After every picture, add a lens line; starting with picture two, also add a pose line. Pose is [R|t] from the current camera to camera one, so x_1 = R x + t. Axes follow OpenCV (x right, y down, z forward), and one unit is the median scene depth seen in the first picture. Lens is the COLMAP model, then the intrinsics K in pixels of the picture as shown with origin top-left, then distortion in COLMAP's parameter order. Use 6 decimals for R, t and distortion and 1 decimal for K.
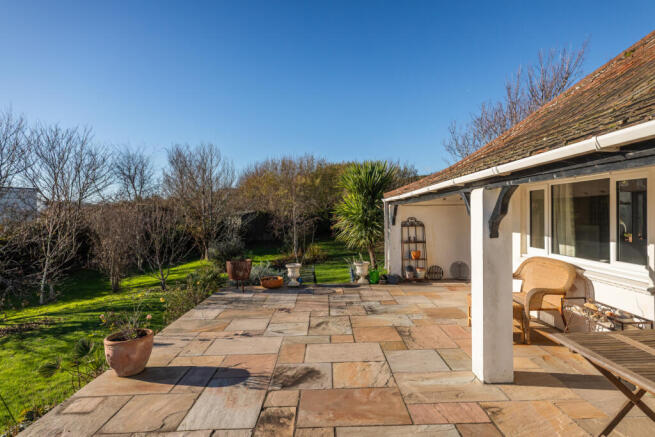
lens RADIAL K [[376.1, 0, 327.7], [0, 376.1, 216.3], [0, 0, 1]] dist [-0.002114, -0.000325]
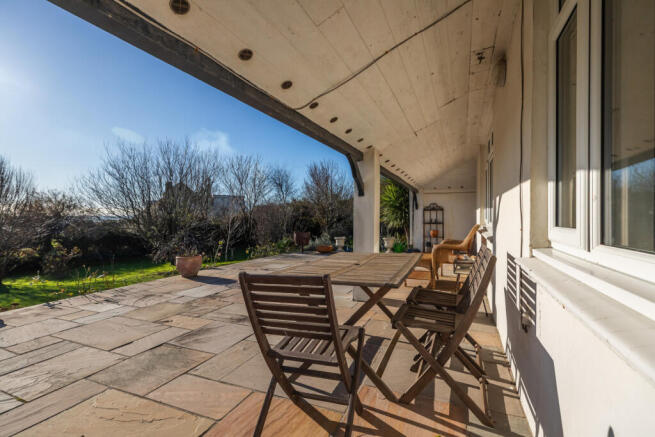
lens RADIAL K [[298.1, 0, 327.7], [0, 298.1, 218.7], [0, 0, 1]] dist [0.004907, 0.000368]
pose [[0.911058, 0.006726, -0.412224, 0.312879], [-0.004954, 0.999973, 0.005367, 0.050182], [0.412249, -0.002848, 0.911067, -0.032199]]
